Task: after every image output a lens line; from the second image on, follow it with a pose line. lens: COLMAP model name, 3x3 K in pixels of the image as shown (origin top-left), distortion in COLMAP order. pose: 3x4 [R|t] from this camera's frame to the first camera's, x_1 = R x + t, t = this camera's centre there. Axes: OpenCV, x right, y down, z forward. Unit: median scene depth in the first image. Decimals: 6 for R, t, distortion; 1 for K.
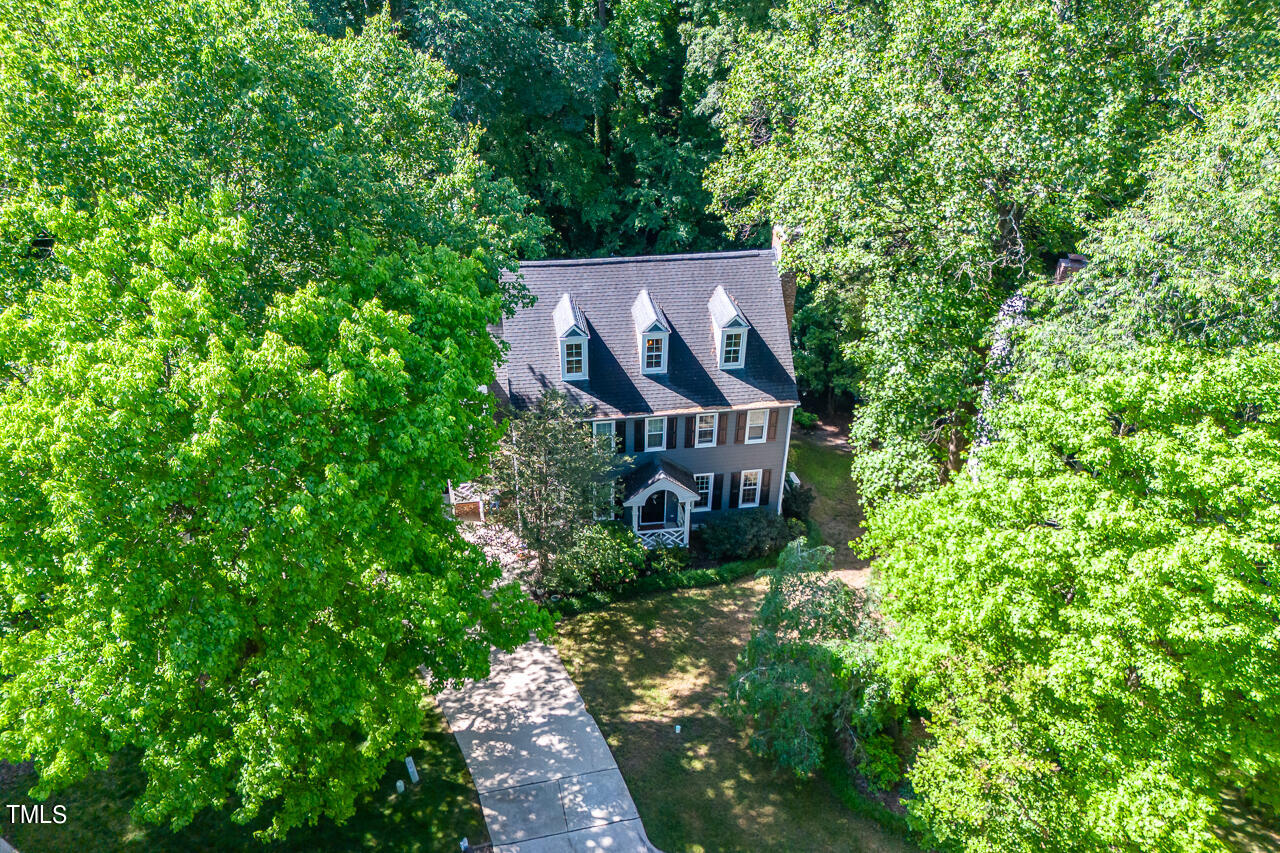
lens RADIAL K [[892.4, 0, 611.1], [0, 892.4, 449.5], [0, 0, 1]] dist [-0.011057, 0.001668]
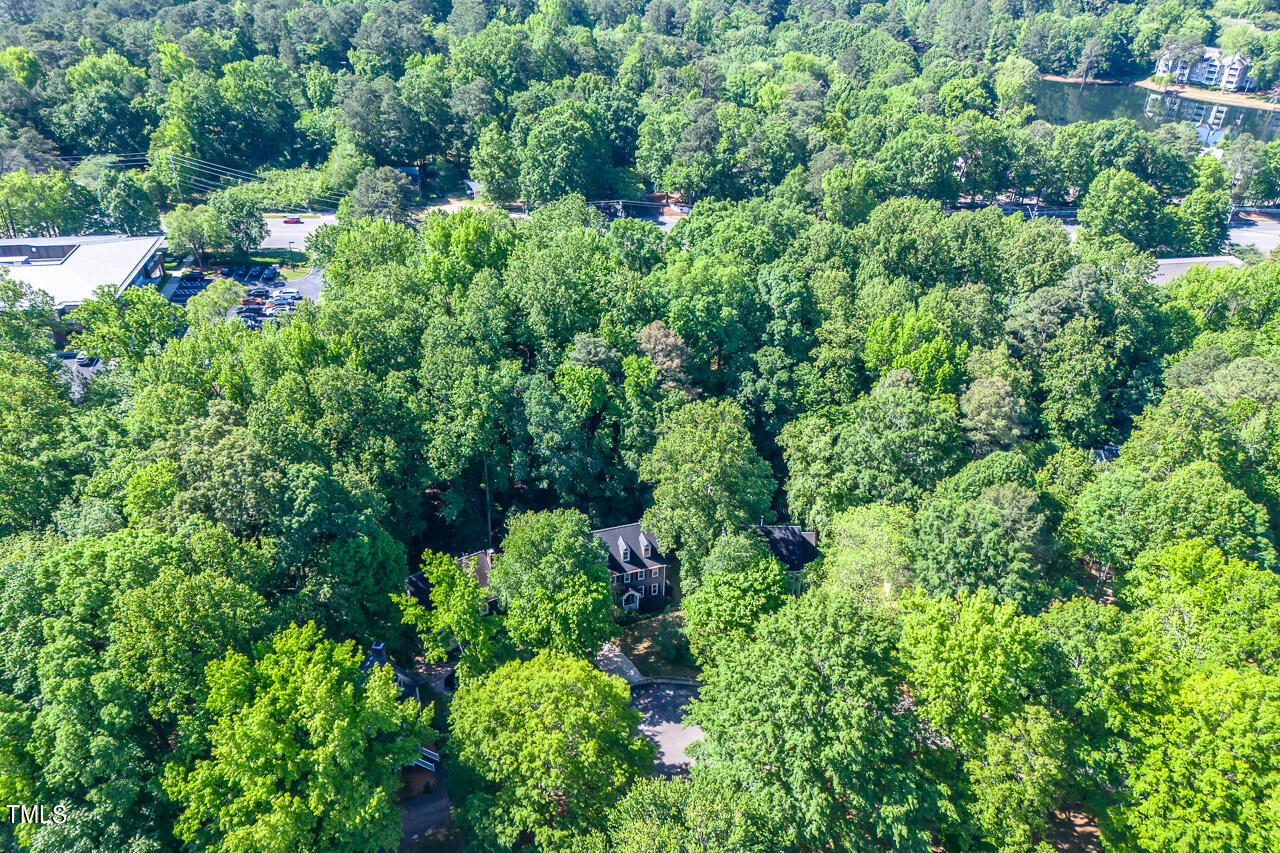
lens RADIAL K [[892.4, 0, 638.8], [0, 892.4, 425.6], [0, 0, 1]] dist [-0.011057, 0.001668]
pose [[0.980785, -0.079471, 0.178171, -0.601484], [0.090430, 0.994424, -0.054244, -0.518201], [-0.172866, 0.069314, 0.982503, -3.098850]]
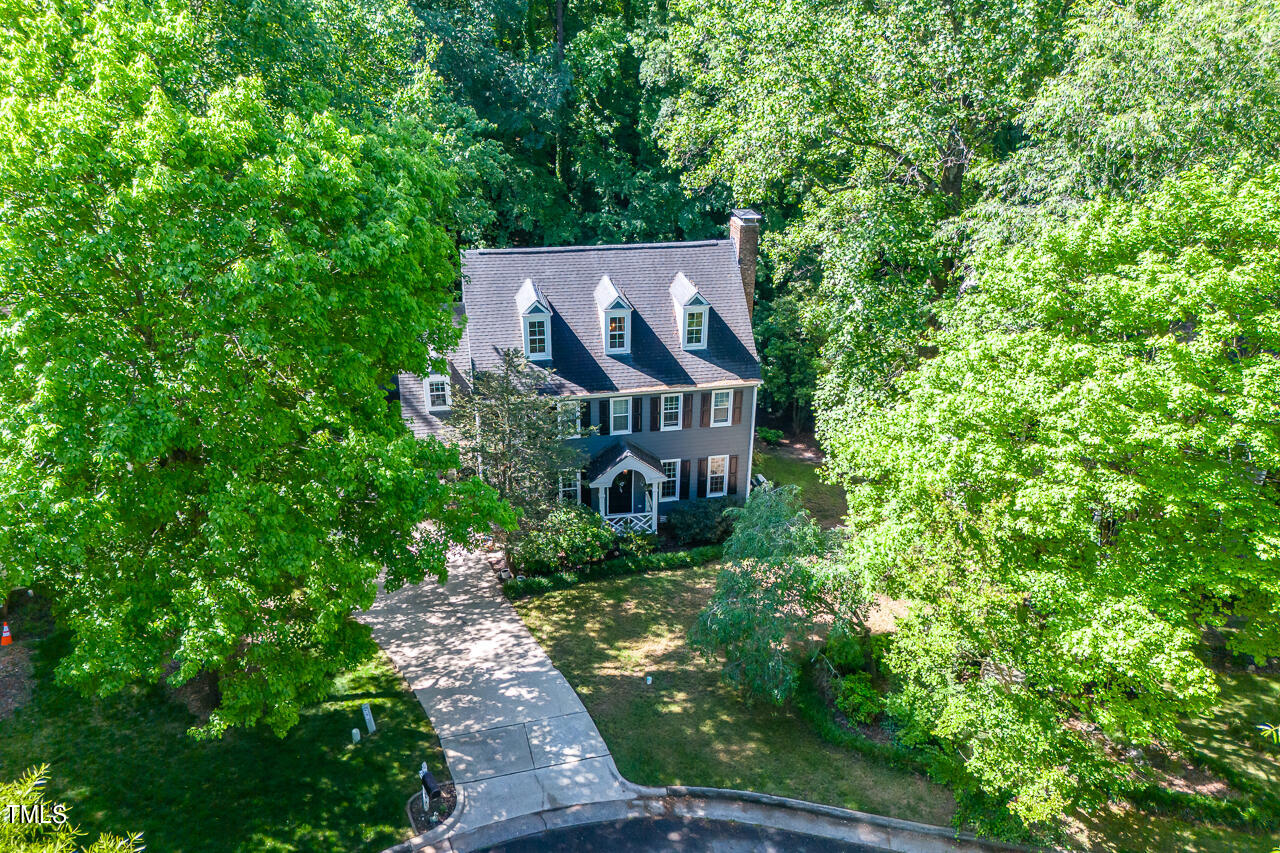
lens RADIAL K [[892.4, 0, 632.7], [0, 892.4, 462.0], [0, 0, 1]] dist [-0.011057, 0.001668]
pose [[0.997993, -0.024059, 0.058582, 0.003763], [0.029625, 0.994934, -0.096063, 0.161070], [-0.055974, 0.097605, 0.993650, 0.016335]]
